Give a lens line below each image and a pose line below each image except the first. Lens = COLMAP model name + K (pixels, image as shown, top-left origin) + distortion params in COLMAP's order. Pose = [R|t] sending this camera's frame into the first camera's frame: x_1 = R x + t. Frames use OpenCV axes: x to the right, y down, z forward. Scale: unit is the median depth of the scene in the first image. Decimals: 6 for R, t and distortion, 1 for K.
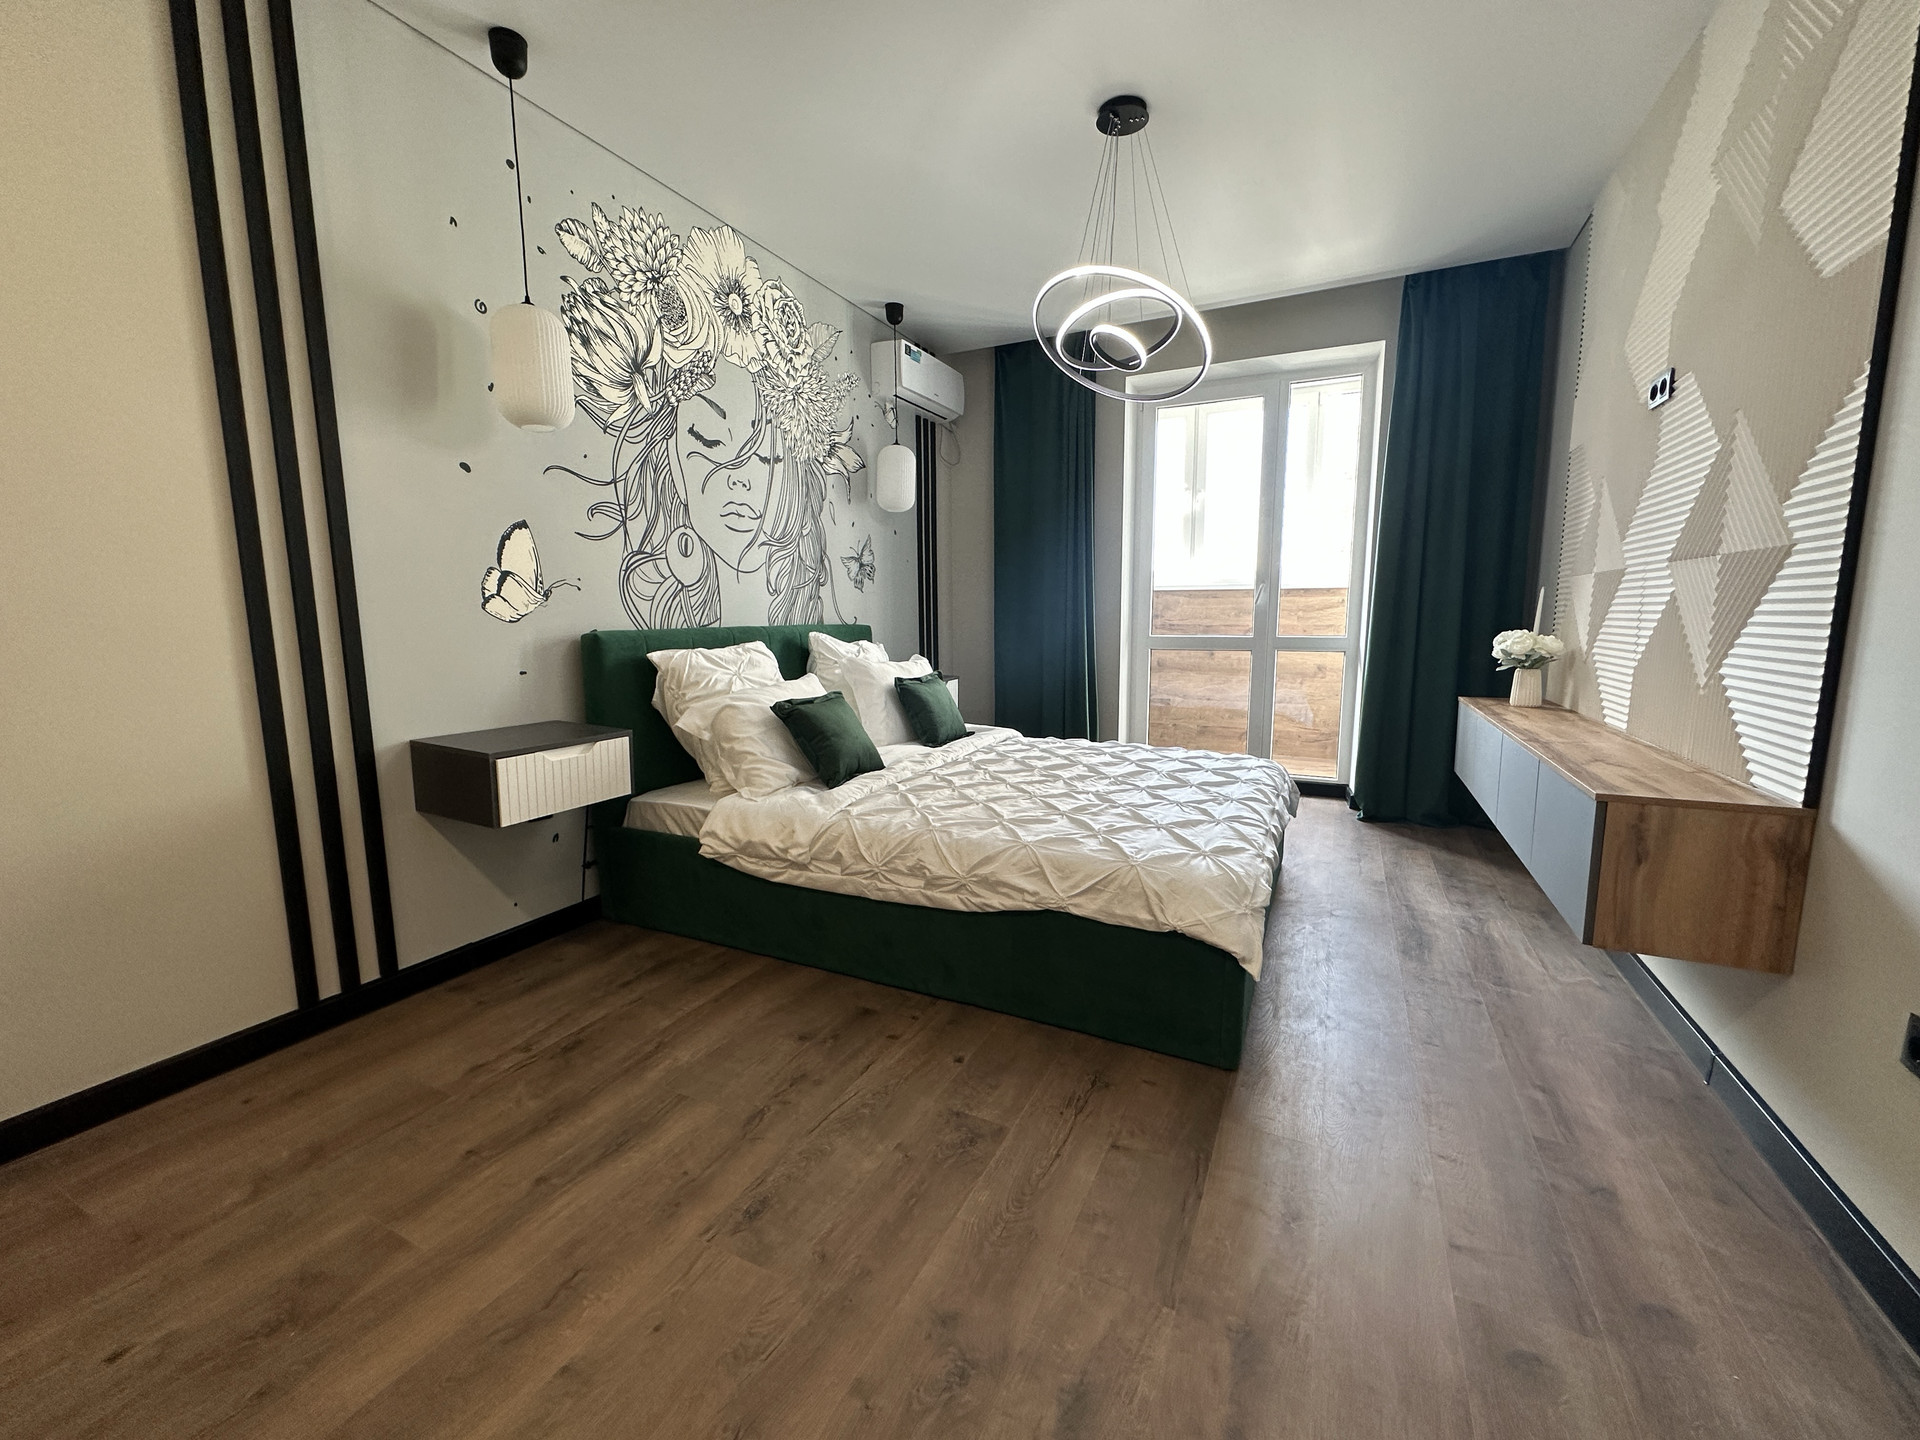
lens RADIAL K [[763.5, 0, 962.6], [0, 763.5, 719.0], [0, 0, 1]] dist [-0.003073, 0.001074]
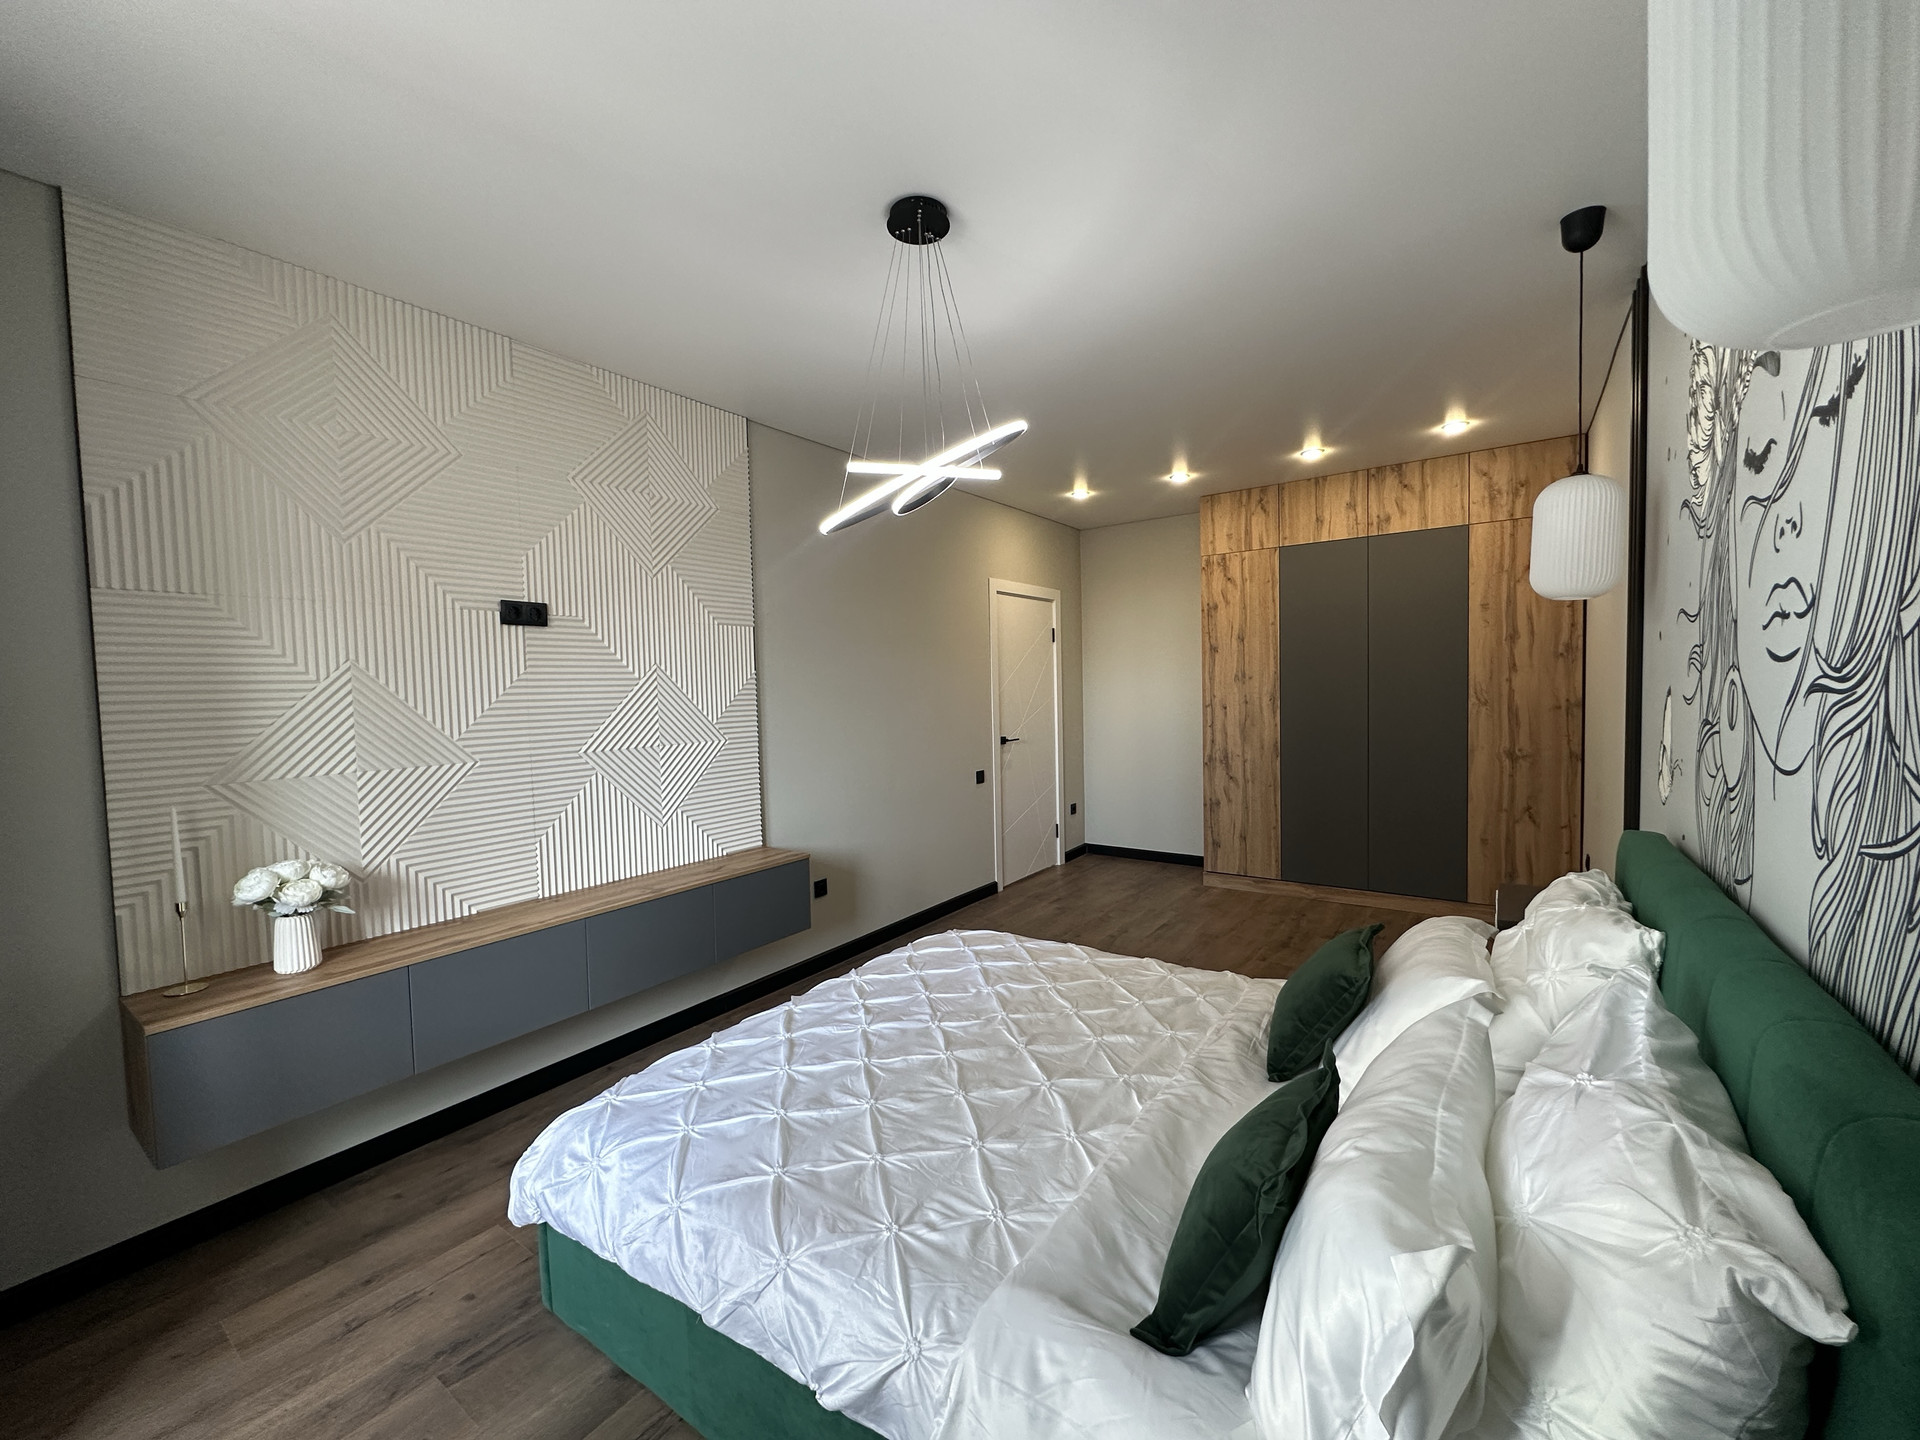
lens RADIAL K [[763.5, 0, 960.2], [0, 763.5, 718.7], [0, 0, 1]] dist [-0.003073, 0.001074]
pose [[-0.985484, 0.023332, 0.168159, 0.028449], [0.053430, 0.982802, 0.176762, -0.294564], [-0.161143, 0.183181, -0.969782, 1.377340]]
